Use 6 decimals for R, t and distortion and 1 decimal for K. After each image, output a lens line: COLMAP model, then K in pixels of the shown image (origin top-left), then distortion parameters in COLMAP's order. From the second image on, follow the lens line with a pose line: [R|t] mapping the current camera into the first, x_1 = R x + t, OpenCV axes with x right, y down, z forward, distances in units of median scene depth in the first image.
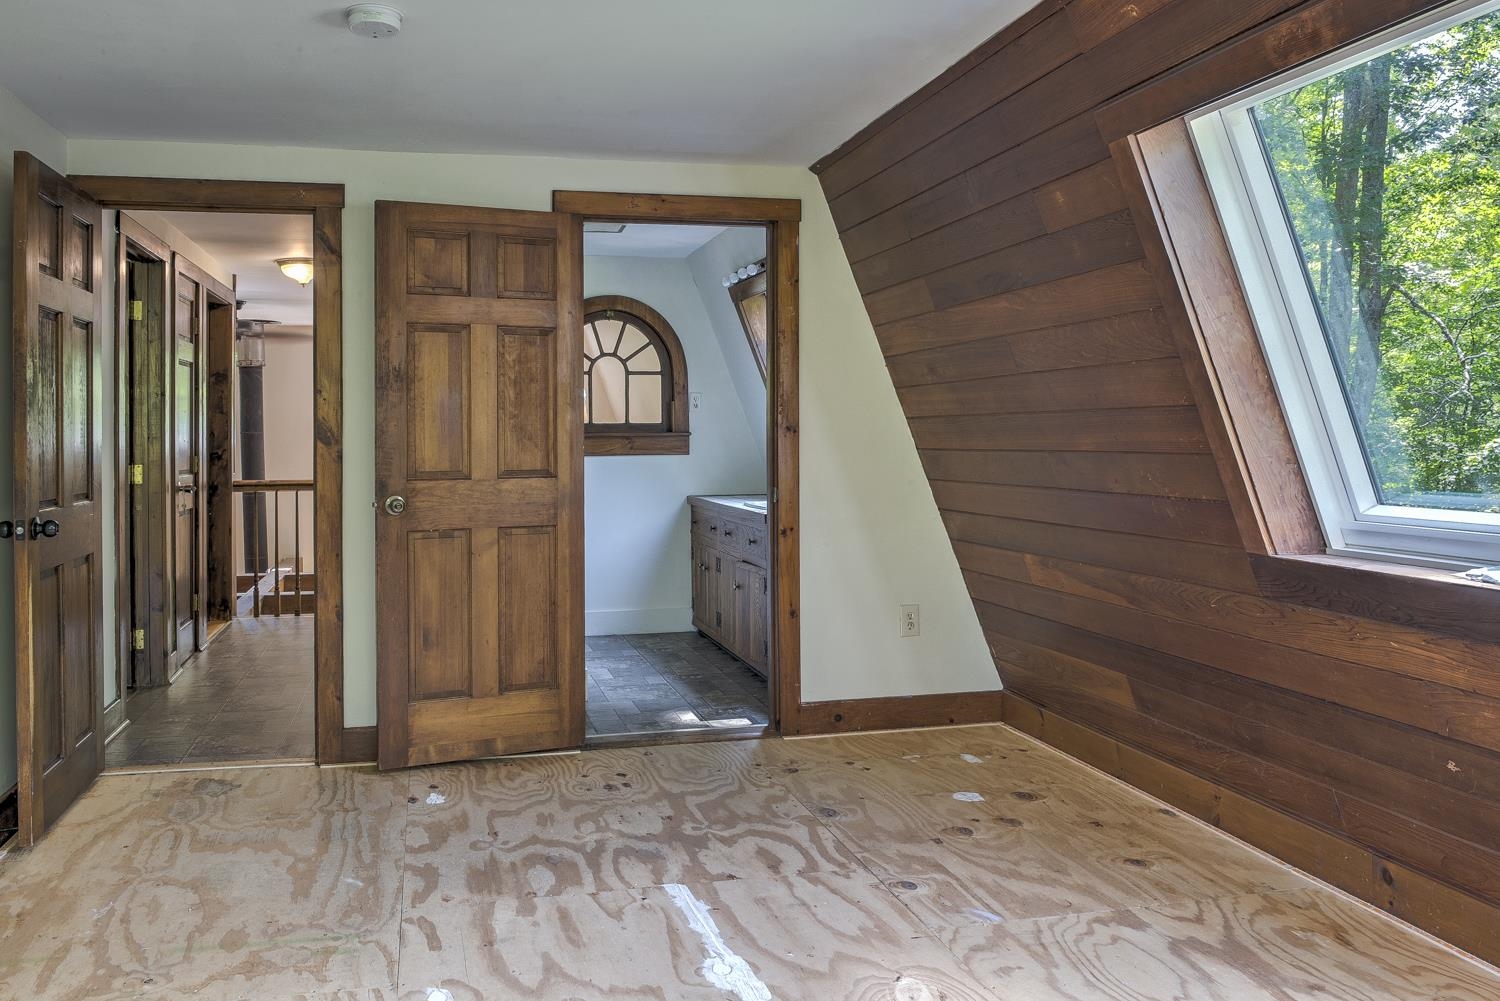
lens RADIAL K [[1165.7, 0, 748.0], [0, 1165.7, 425.5], [0, 0, 1]] dist [-0.025559, -0.013708]
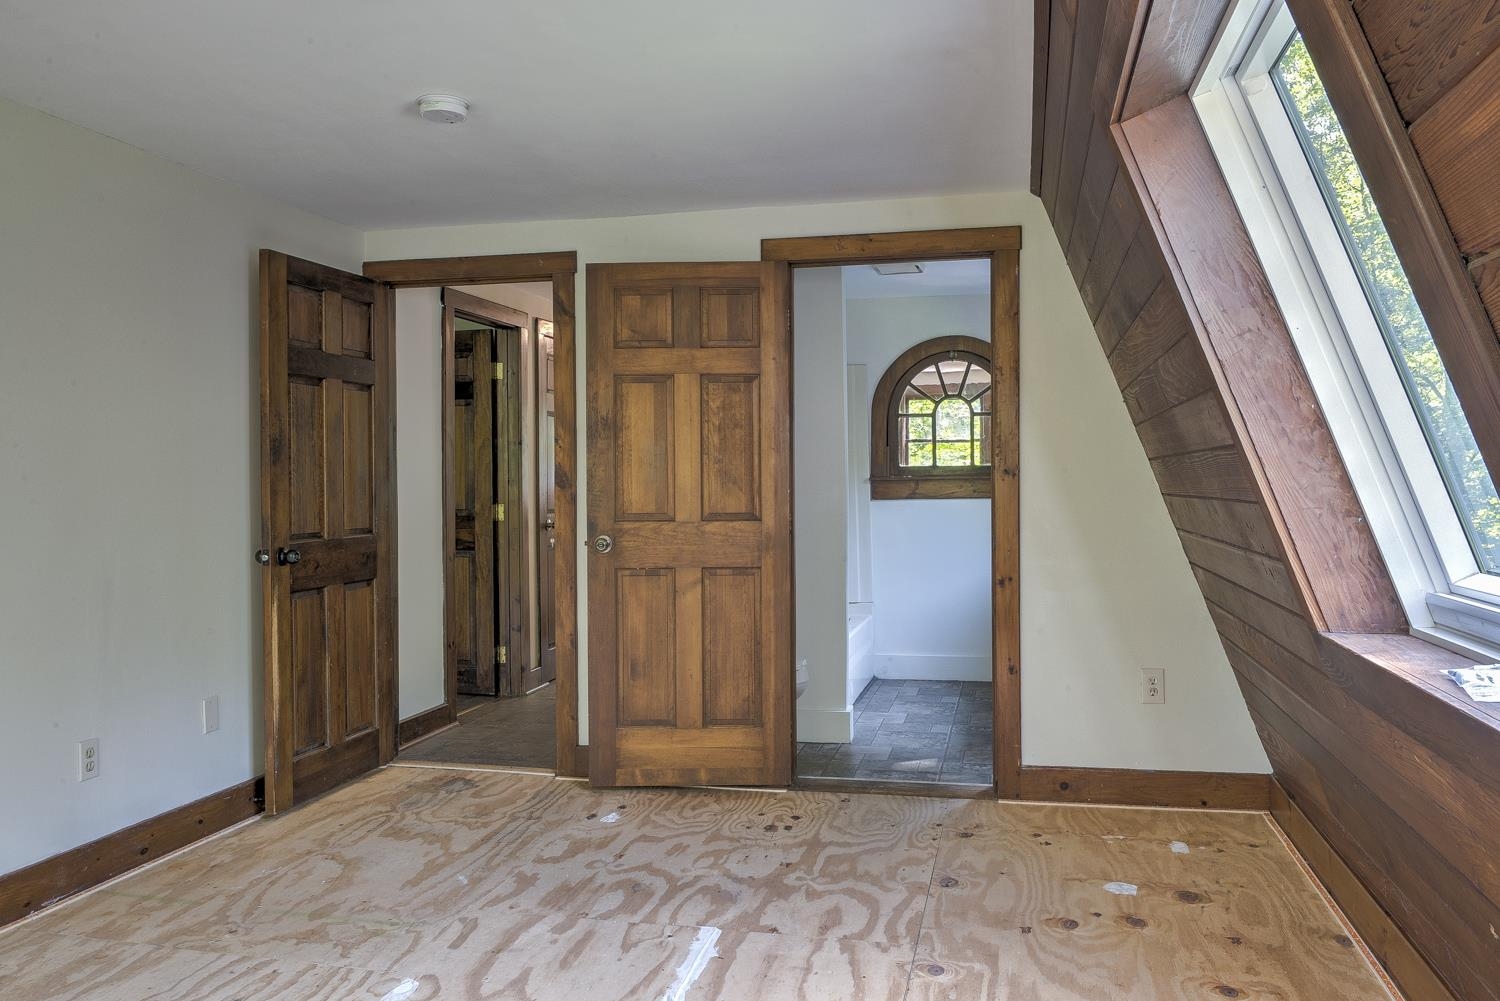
lens RADIAL K [[1159.0, 0, 754.4], [0, 1159.0, 476.3], [0, 0, 1]] dist [-0.016694, -0.048397]
pose [[0.904502, -0.001916, -0.426466, 0.274694], [0.005372, 0.999962, 0.006901, -0.001274], [0.426436, -0.008533, 0.904477, 0.080207]]
